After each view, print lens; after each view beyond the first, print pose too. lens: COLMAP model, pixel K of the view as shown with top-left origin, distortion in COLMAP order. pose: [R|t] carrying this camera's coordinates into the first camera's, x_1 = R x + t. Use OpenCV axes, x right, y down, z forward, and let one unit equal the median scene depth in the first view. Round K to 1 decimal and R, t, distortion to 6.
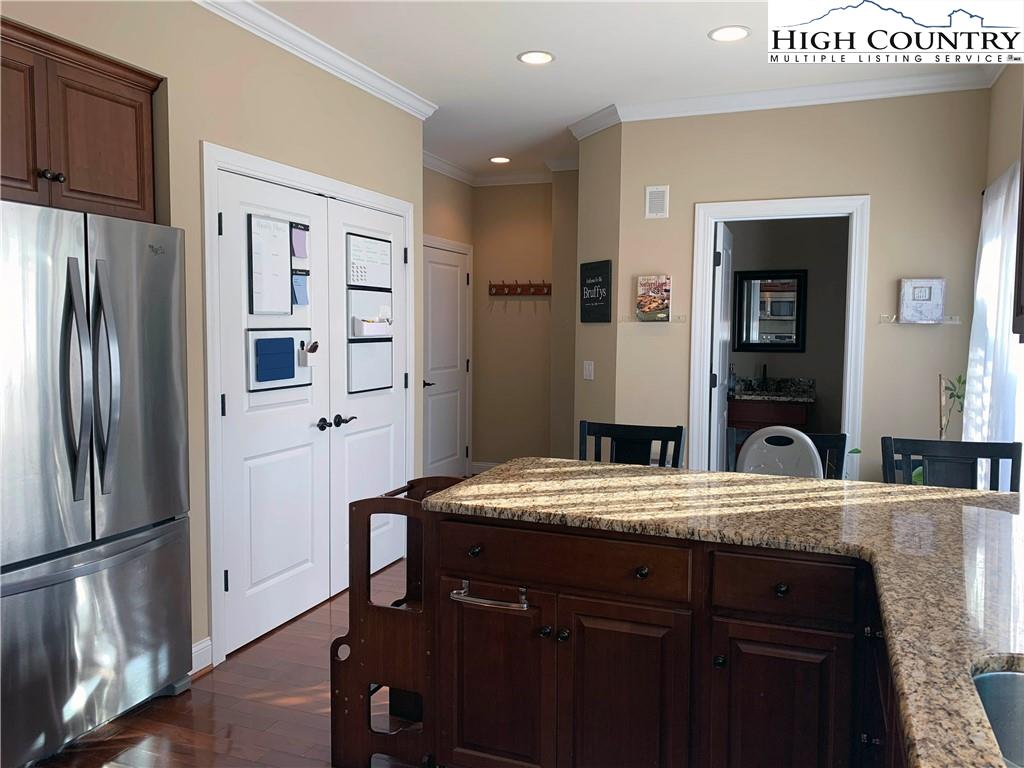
lens RADIAL K [[775.3, 0, 512.0], [0, 775.3, 384.0], [0, 0, 1]] dist [0.042416, -0.101762]
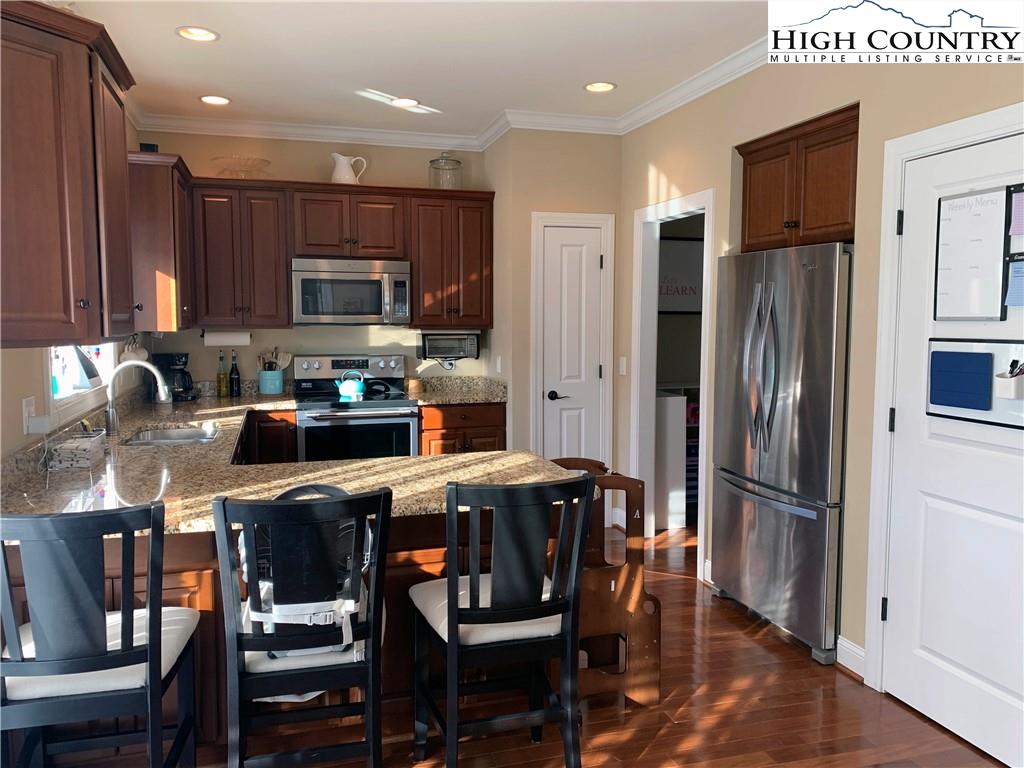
lens RADIAL K [[775.3, 0, 512.0], [0, 775.3, 384.0], [0, 0, 1]] dist [0.042416, -0.101762]
pose [[-0.787177, 0.043851, -0.615166, 0.499148], [-0.056614, 0.988119, 0.142881, -0.109935], [0.614123, 0.147300, -0.775342, 1.307929]]
